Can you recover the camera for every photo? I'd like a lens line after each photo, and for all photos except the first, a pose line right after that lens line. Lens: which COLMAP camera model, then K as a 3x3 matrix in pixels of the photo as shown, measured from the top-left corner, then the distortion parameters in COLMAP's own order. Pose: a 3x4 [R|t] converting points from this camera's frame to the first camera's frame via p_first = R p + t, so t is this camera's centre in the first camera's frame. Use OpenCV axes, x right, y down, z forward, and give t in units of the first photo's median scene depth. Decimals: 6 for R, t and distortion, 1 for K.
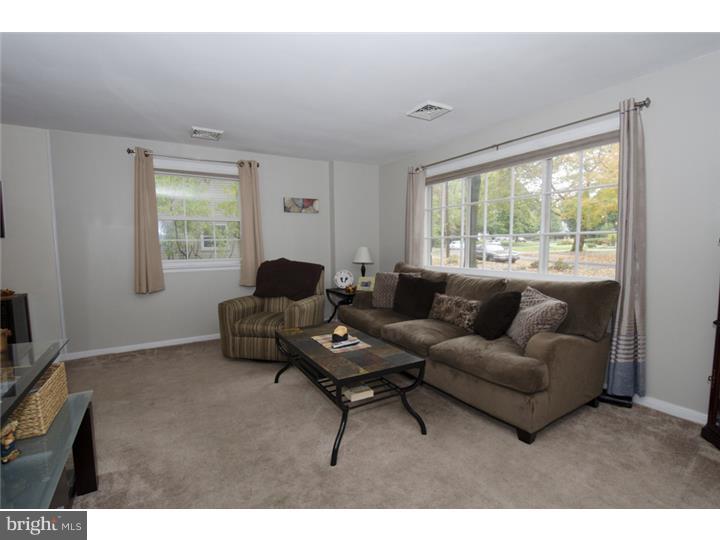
lens RADIAL K [[346.3, 0, 360.0], [0, 346.3, 270.0], [0, 0, 1]] dist [-0.018316, -0.000403]
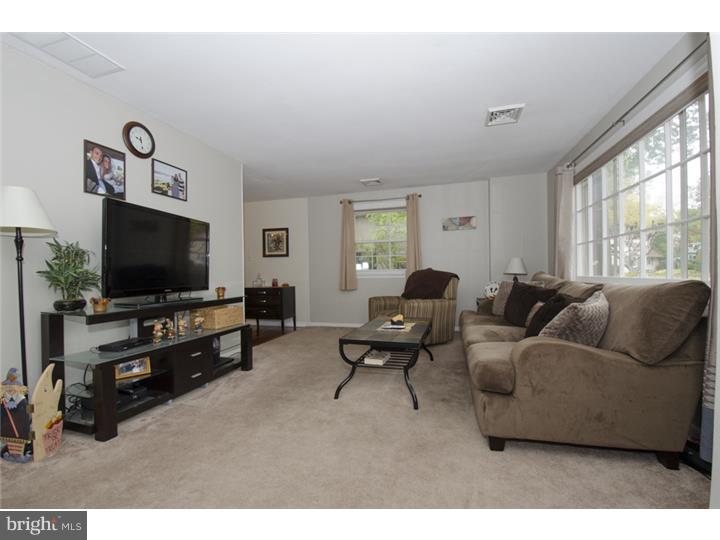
lens RADIAL K [[318.8, 0, 359.6], [0, 318.8, 272.4], [0, 0, 1]] dist [-0.000457, -0.000361]
pose [[0.667833, -0.002026, -0.744308, 0.460809], [-0.046862, 0.997898, -0.044763, 0.044045], [0.742834, 0.064774, 0.666334, 0.071682]]
